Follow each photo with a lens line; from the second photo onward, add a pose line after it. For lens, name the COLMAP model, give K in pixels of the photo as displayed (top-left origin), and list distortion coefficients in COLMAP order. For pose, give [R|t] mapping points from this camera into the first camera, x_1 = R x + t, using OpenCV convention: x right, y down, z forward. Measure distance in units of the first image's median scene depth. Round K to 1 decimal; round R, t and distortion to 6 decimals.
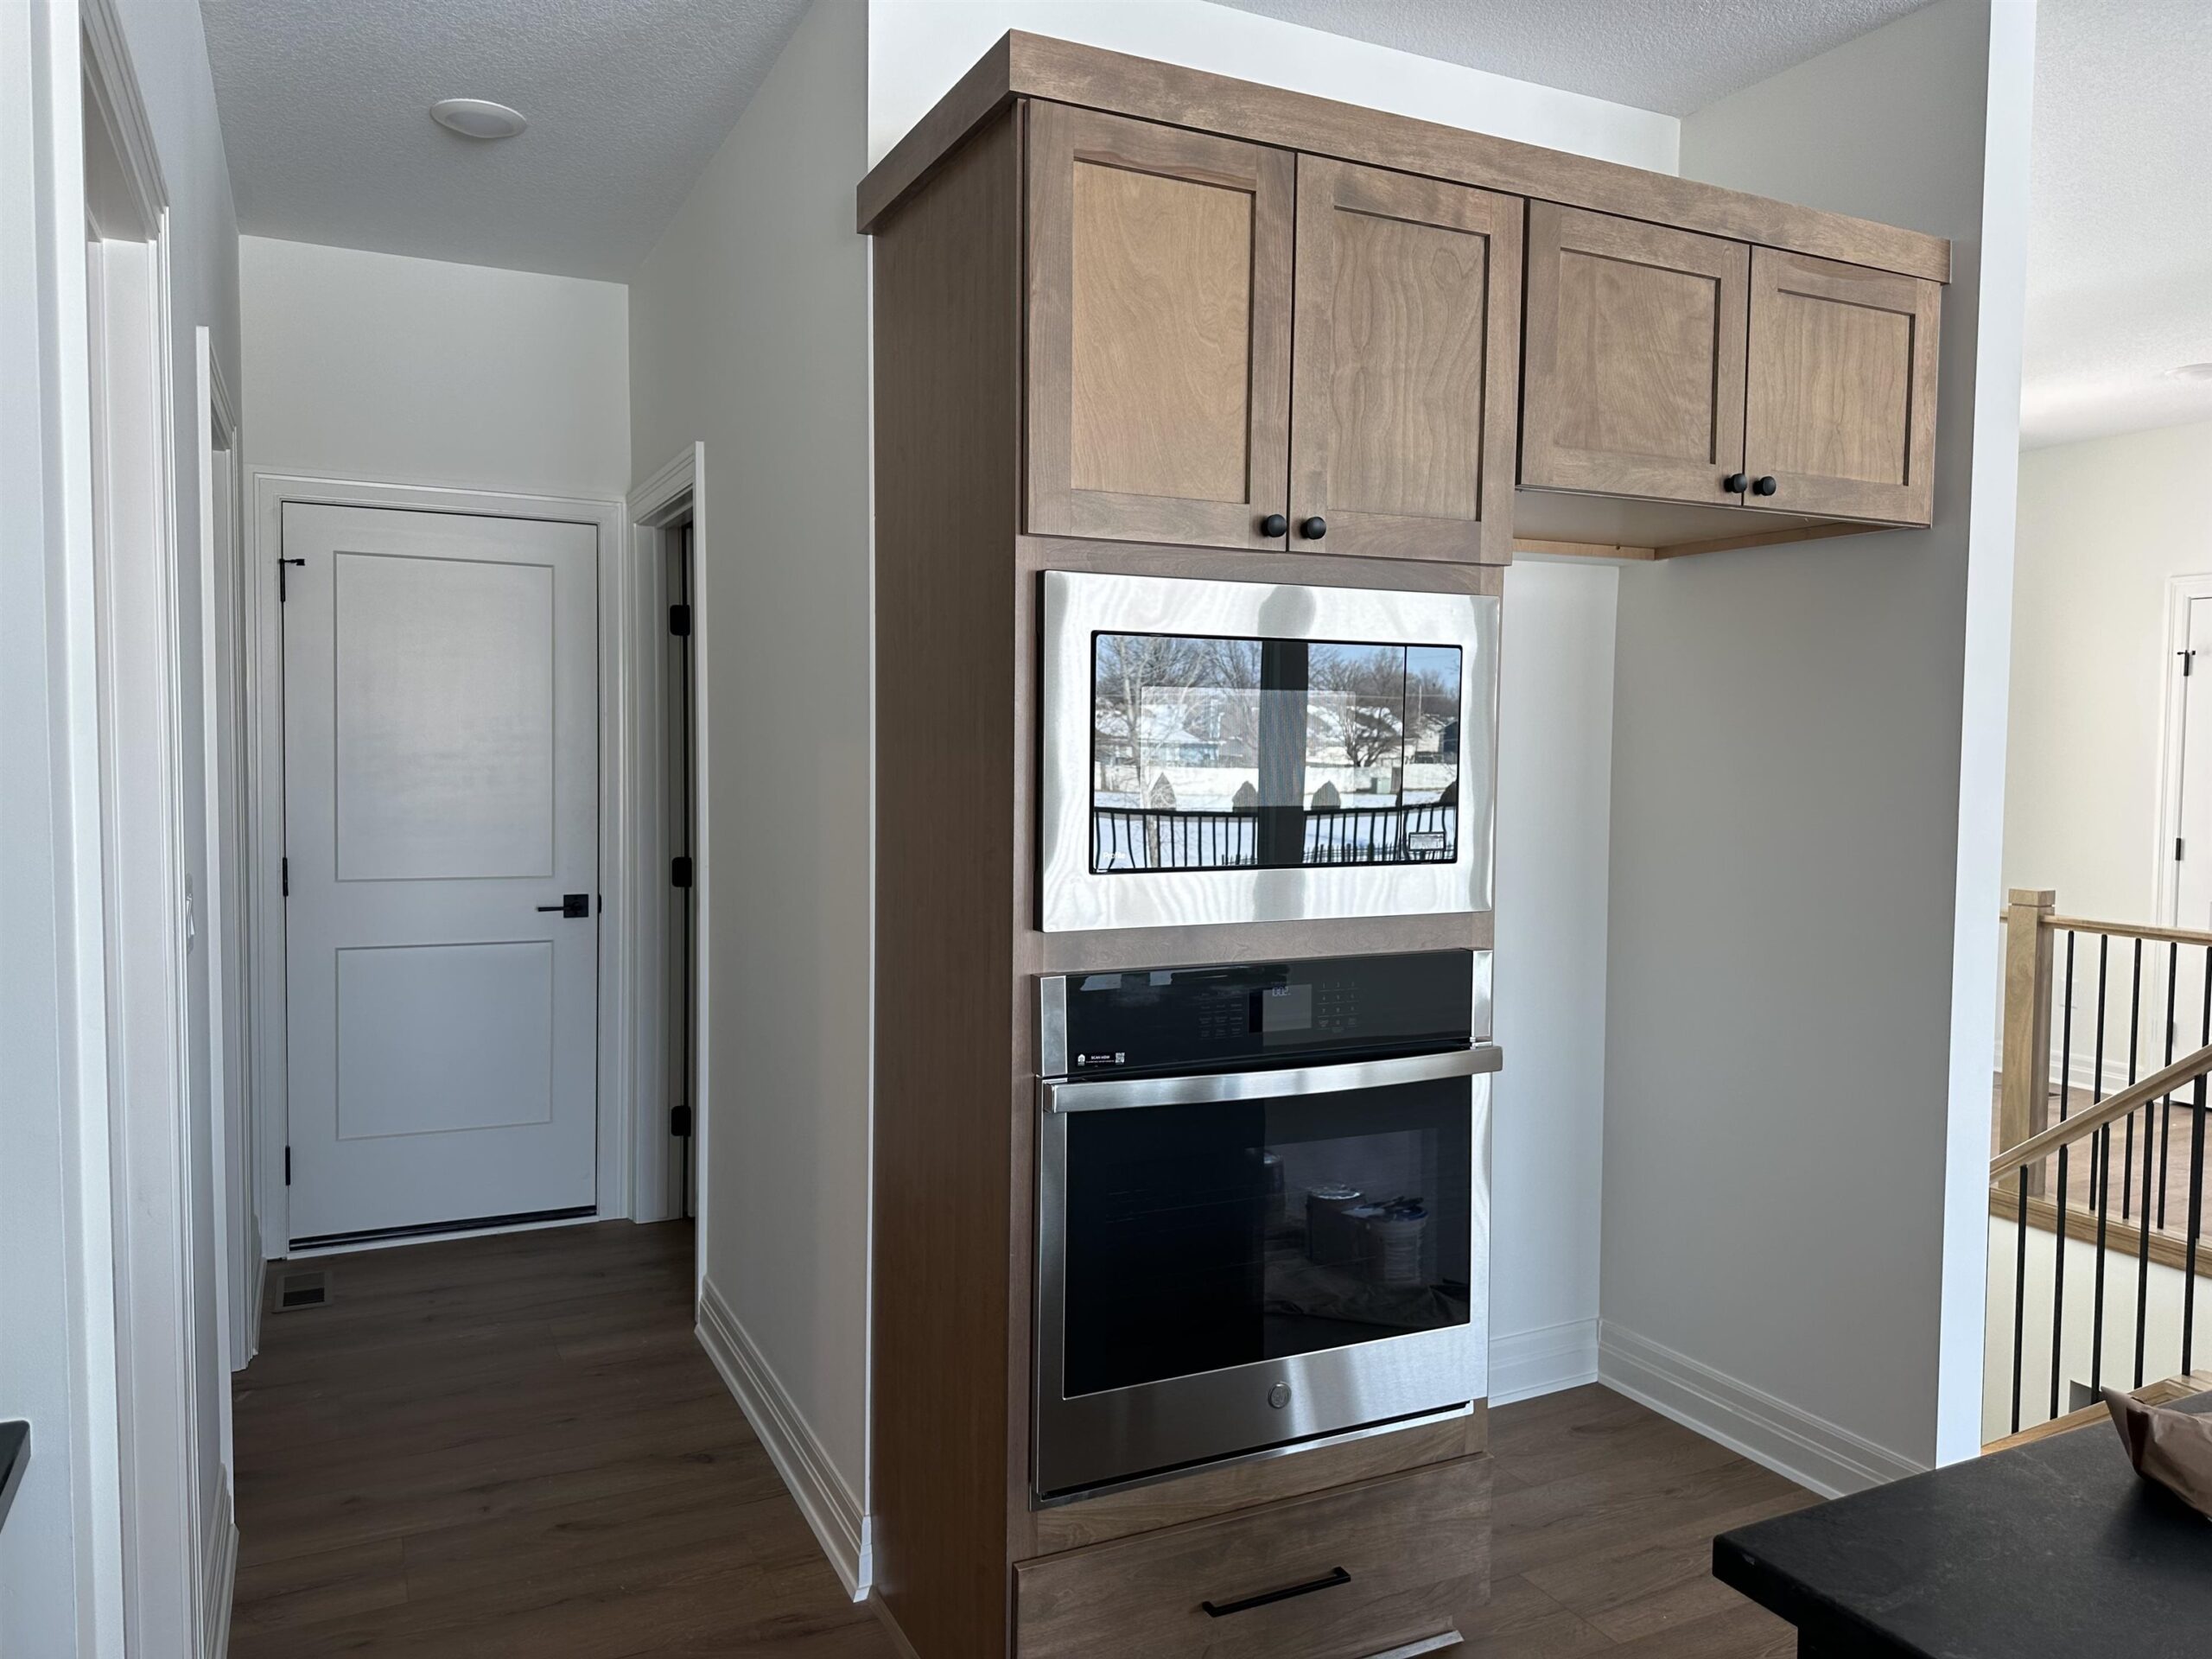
lens RADIAL K [[1554.3, 0, 1091.0], [0, 1554.3, 832.6], [0, 0, 1]] dist [0.074320, -0.093929]
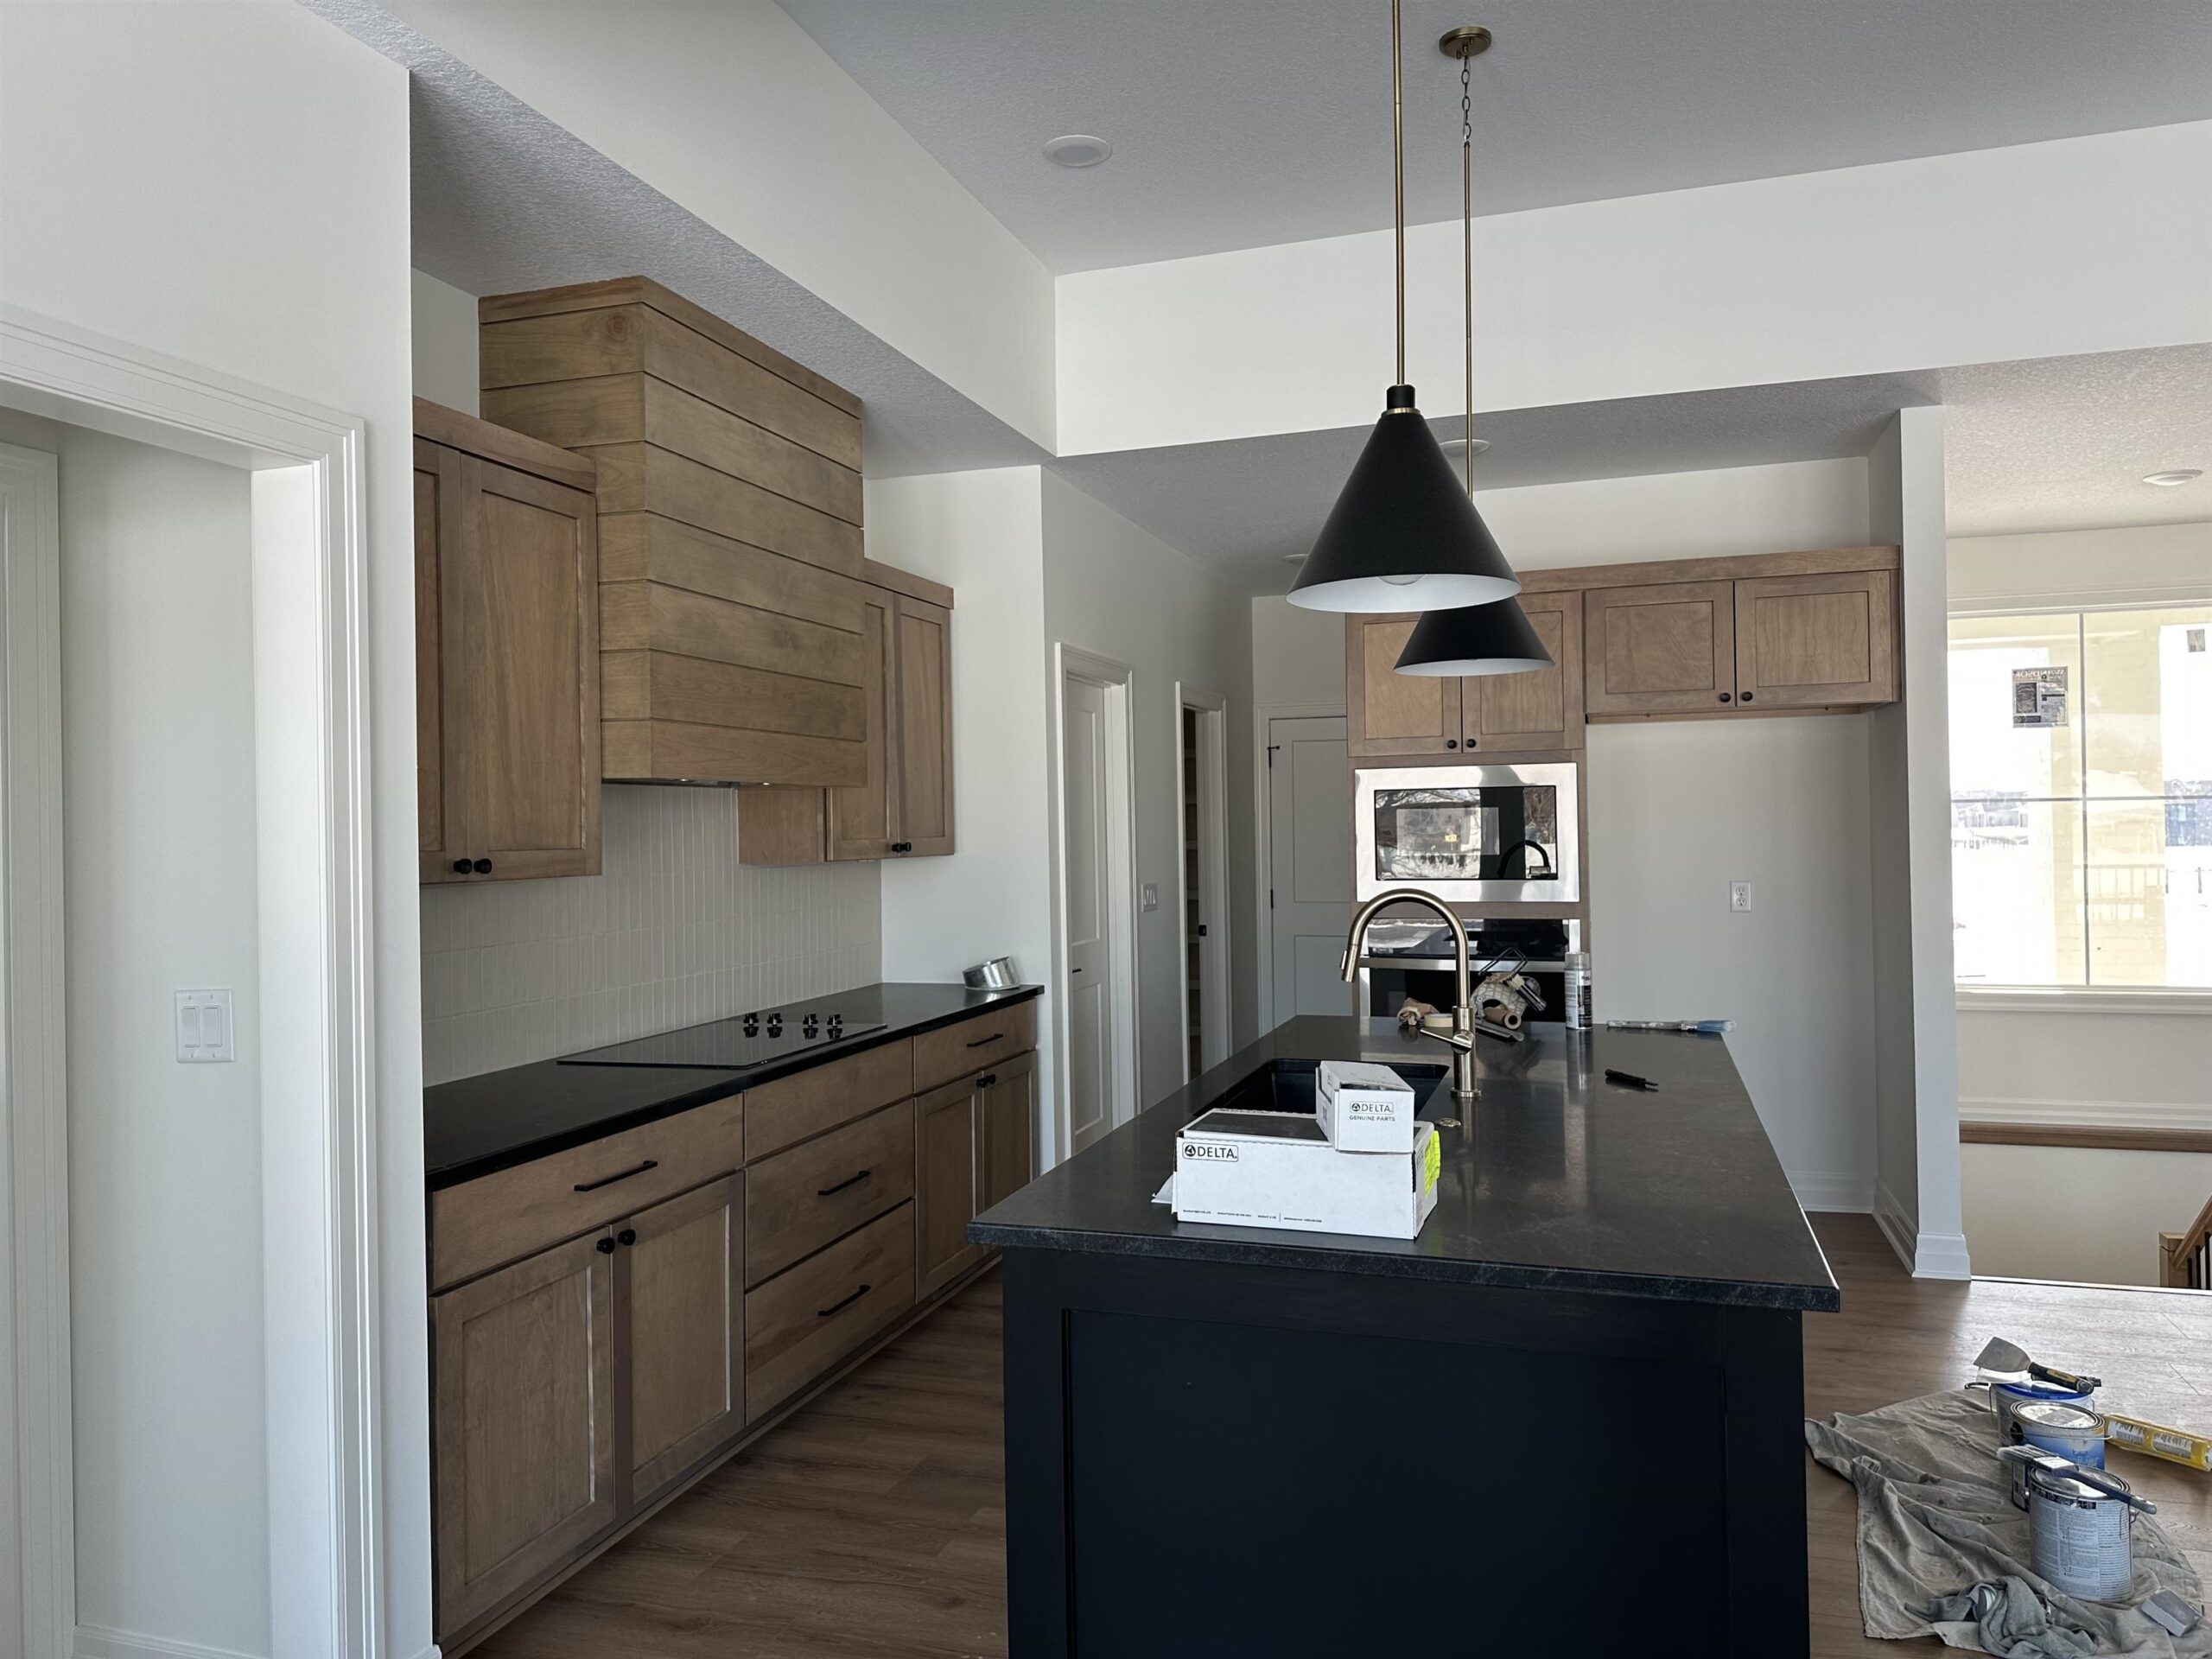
lens RADIAL K [[1554.3, 0, 1107.7], [0, 1554.3, 829.8], [0, 0, 1]] dist [0.074320, -0.093929]
pose [[0.714362, -0.020527, -0.699475, 1.331140], [-0.016699, 0.998785, -0.046365, 0.061629], [0.699577, 0.044802, 0.713151, -1.068903]]
